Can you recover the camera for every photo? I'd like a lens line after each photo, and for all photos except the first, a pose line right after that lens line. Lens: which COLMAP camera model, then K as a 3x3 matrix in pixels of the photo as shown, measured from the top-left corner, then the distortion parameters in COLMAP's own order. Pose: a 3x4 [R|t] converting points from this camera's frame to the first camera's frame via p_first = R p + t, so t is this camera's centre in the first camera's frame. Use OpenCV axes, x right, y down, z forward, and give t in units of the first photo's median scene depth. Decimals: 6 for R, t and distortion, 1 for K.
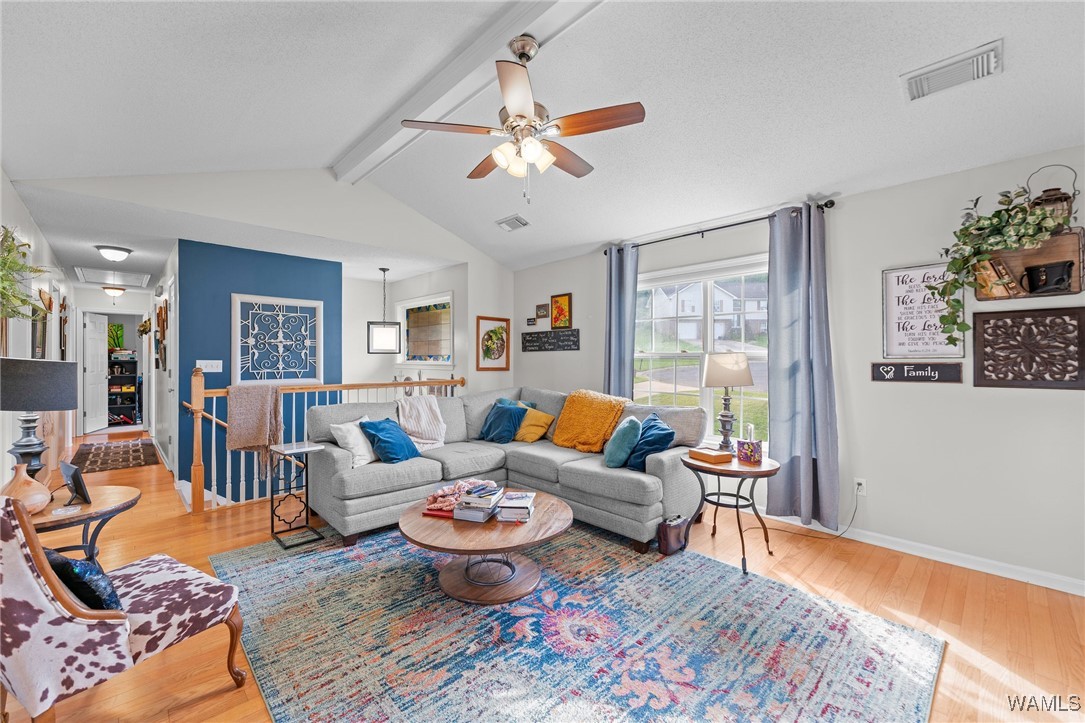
lens RADIAL K [[438.2, 0, 525.3], [0, 438.2, 357.7], [0, 0, 1]] dist [-0.002424, -0.000453]
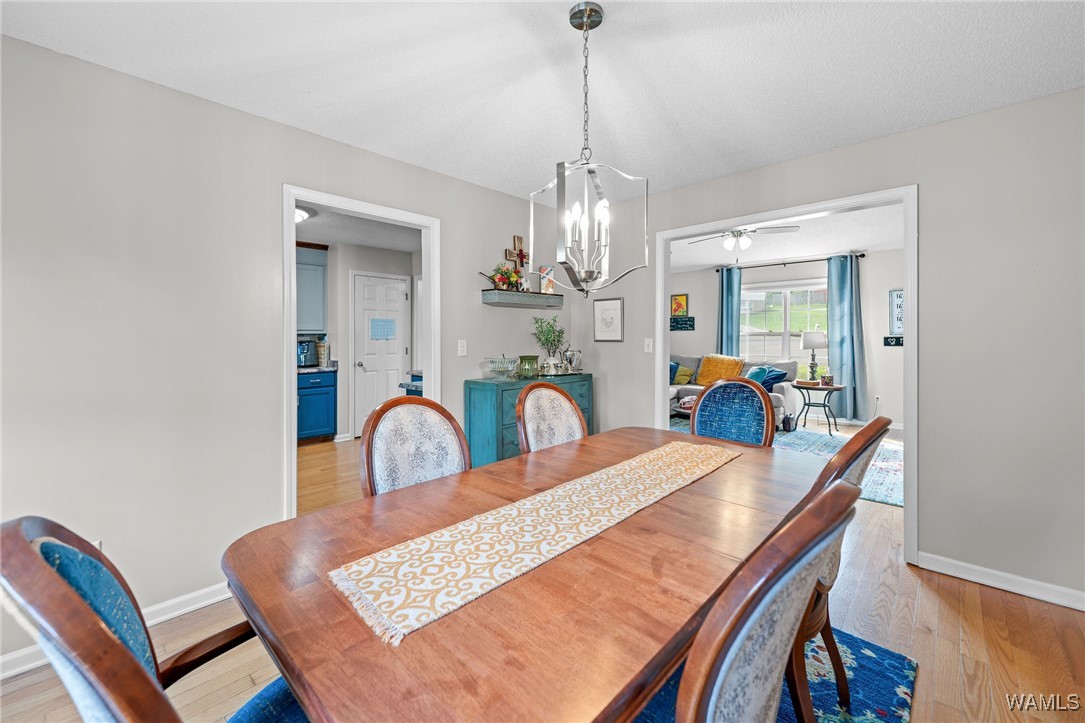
lens RADIAL K [[441.7, 0, 527.9], [0, 441.7, 338.2], [0, 0, 1]] dist [0.000964, 0.000093]
pose [[0.998989, -0.004422, 0.044738, -0.960955], [0.004262, 0.999984, 0.003665, 0.003591], [-0.044754, -0.003470, 0.998992, -0.981667]]
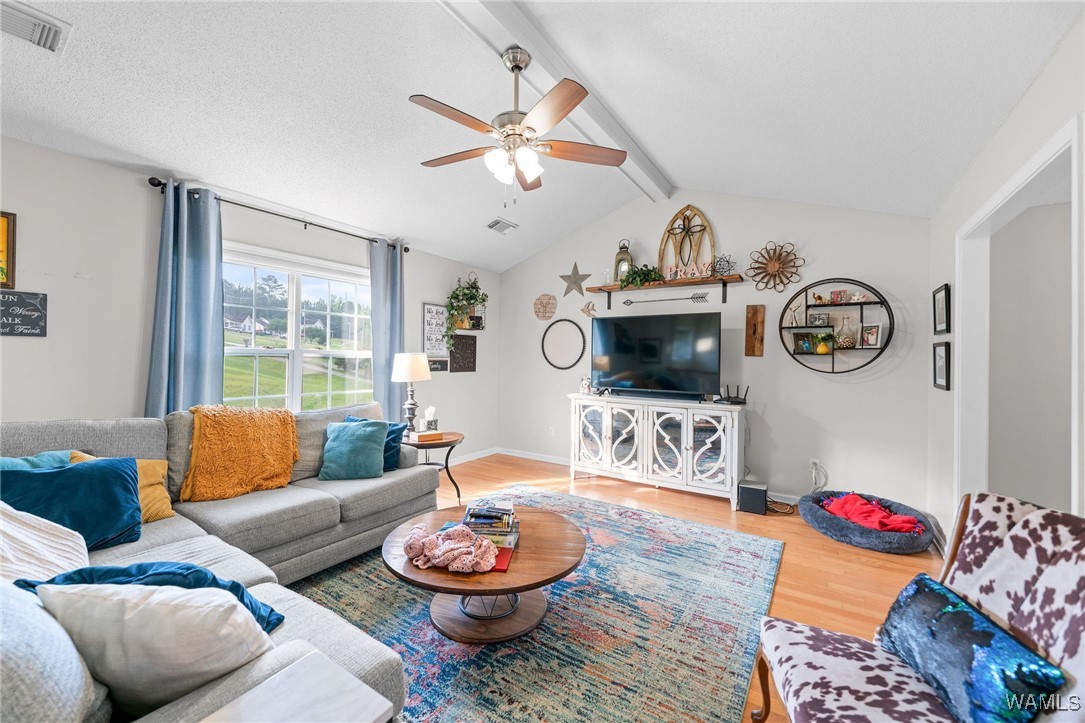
lens RADIAL K [[438.2, 0, 525.3], [0, 438.2, 357.7], [0, 0, 1]] dist [-0.002424, -0.000453]
pose [[-0.225660, -0.006410, 0.974185, -0.861533], [-0.018880, 0.999819, 0.002205, -0.008369], [-0.974023, -0.017895, -0.225741, 1.020724]]
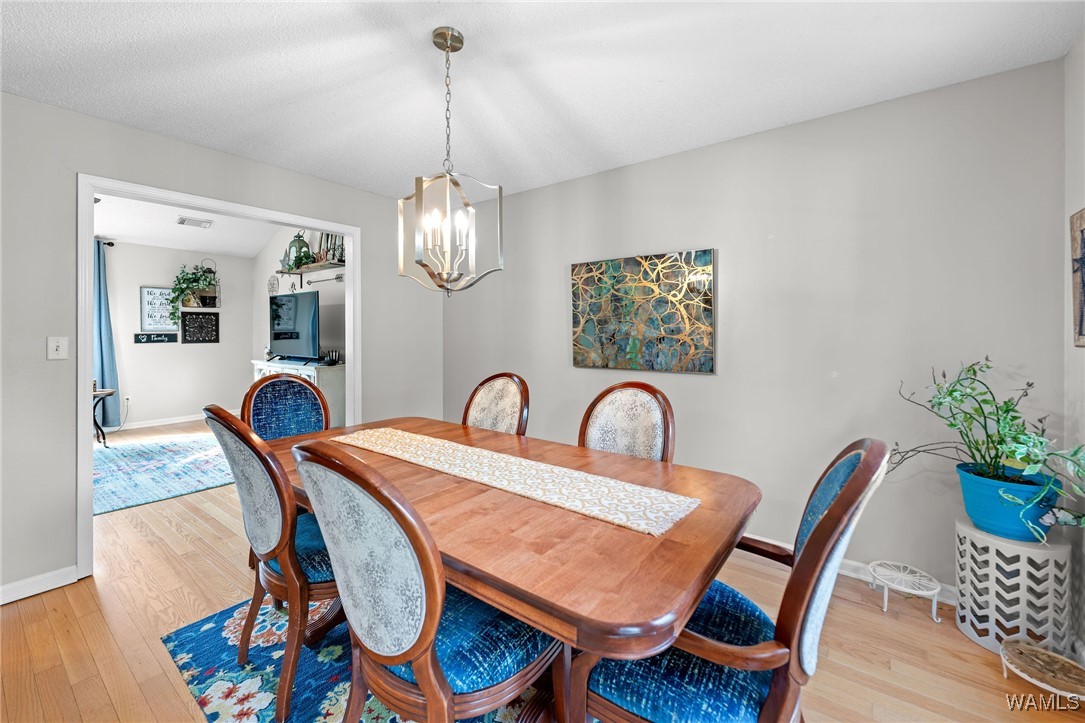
lens RADIAL K [[438.5, 0, 546.5], [0, 438.5, 333.9], [0, 0, 1]] dist [0.001122, 0.000026]
pose [[-0.181462, -0.004561, 0.983387, -1.487998], [-0.000162, 0.999989, 0.004609, 0.002949], [-0.983398, 0.000677, -0.181461, -0.445190]]
